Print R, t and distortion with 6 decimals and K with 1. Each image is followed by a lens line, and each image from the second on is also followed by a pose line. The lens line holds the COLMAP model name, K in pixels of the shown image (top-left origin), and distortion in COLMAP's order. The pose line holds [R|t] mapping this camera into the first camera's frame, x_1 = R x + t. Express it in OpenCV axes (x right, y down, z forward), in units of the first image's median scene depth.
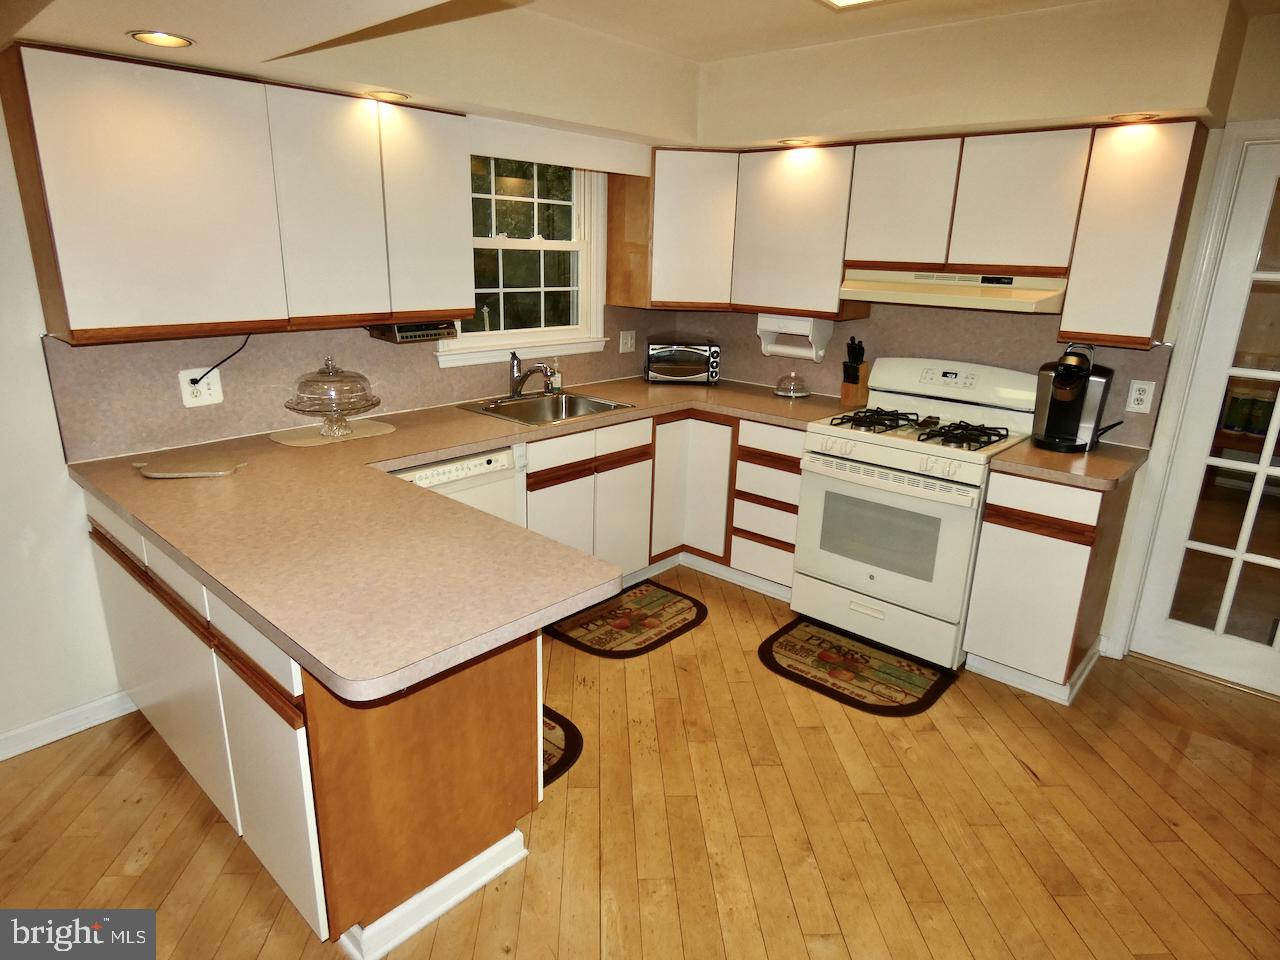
lens RADIAL K [[771.2, 0, 645.5], [0, 771.2, 472.4], [0, 0, 1]] dist [-0.004627, -0.004701]
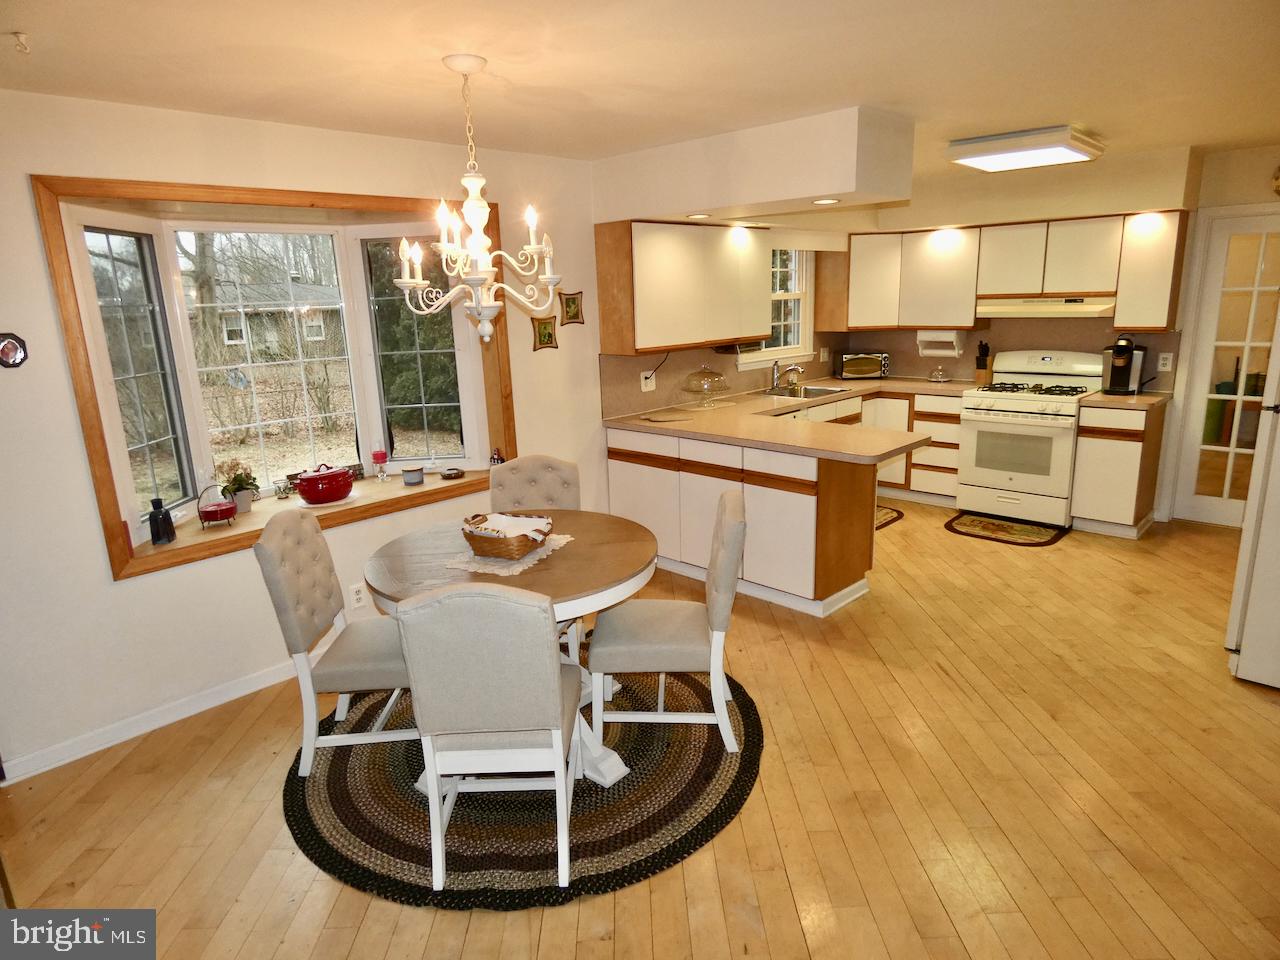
lens RADIAL K [[771.2, 0, 641.0], [0, 771.2, 471.0], [0, 0, 1]] dist [-0.004627, -0.004701]
pose [[0.997500, -0.048552, -0.051352, -0.431655], [0.045495, 0.997215, -0.059099, 0.184754], [0.054078, 0.056615, 0.996930, -0.734389]]
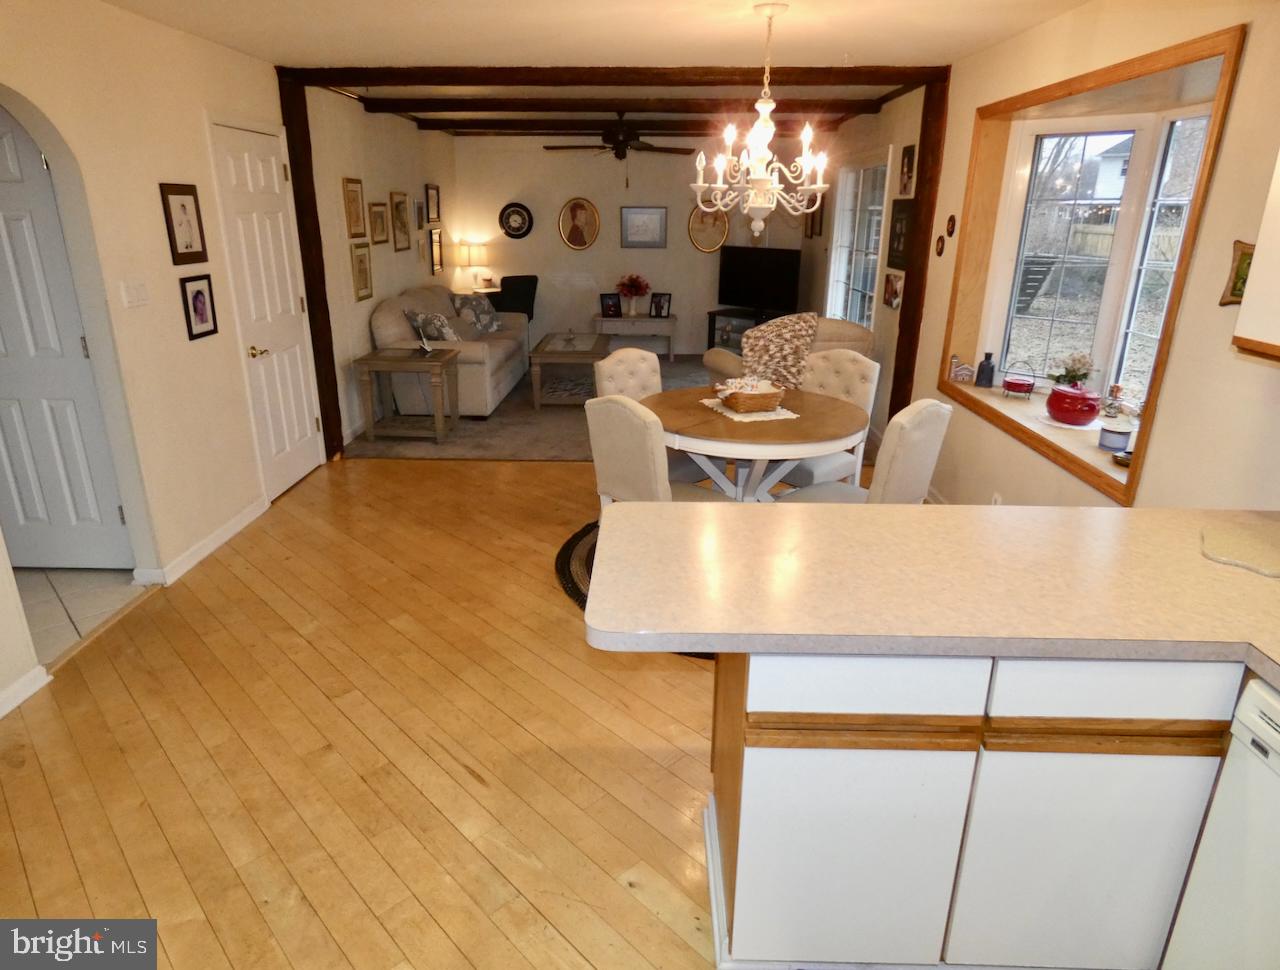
lens RADIAL K [[784.6, 0, 636.7], [0, 784.6, 480.7], [0, 0, 1]] dist [-0.003980, -0.005237]
pose [[-0.759757, 0.181502, -0.624361, 0.223923], [-0.210191, 0.840131, 0.499999, -0.236158], [0.615296, 0.511113, -0.600146, 0.806134]]
